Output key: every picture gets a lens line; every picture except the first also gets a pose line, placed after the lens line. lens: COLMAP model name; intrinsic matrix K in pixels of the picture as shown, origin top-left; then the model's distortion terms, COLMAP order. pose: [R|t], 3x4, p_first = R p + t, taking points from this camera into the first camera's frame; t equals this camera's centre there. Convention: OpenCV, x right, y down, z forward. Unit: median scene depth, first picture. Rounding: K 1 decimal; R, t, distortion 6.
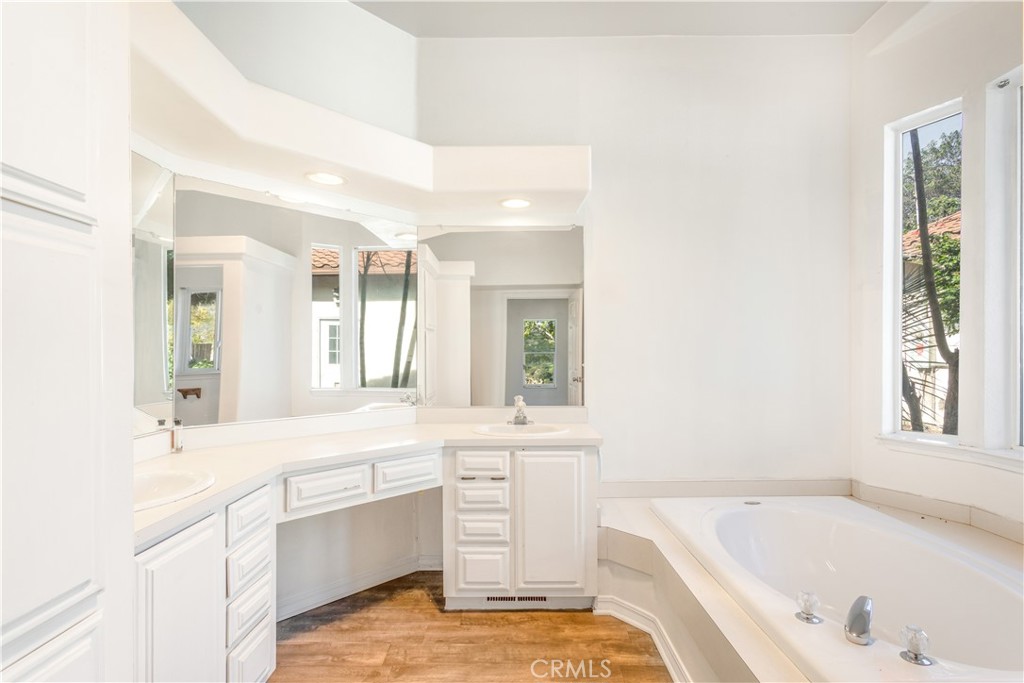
lens RADIAL K [[494.3, 0, 511.2], [0, 494.3, 353.3], [0, 0, 1]] dist [0.000130, 0.000309]
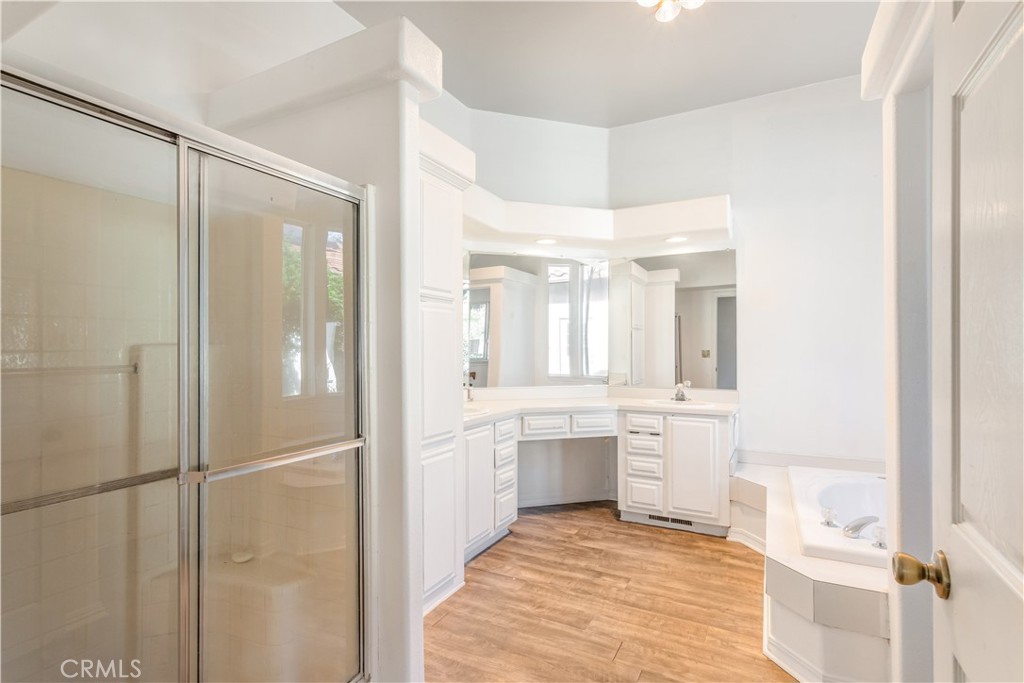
lens RADIAL K [[494.3, 0, 511.2], [0, 494.3, 353.3], [0, 0, 1]] dist [0.000130, 0.000309]
pose [[0.887193, 0.008694, -0.461316, 0.270288], [-0.003149, 0.999913, 0.012789, -0.003180], [0.461387, -0.009894, 0.887144, -0.494227]]
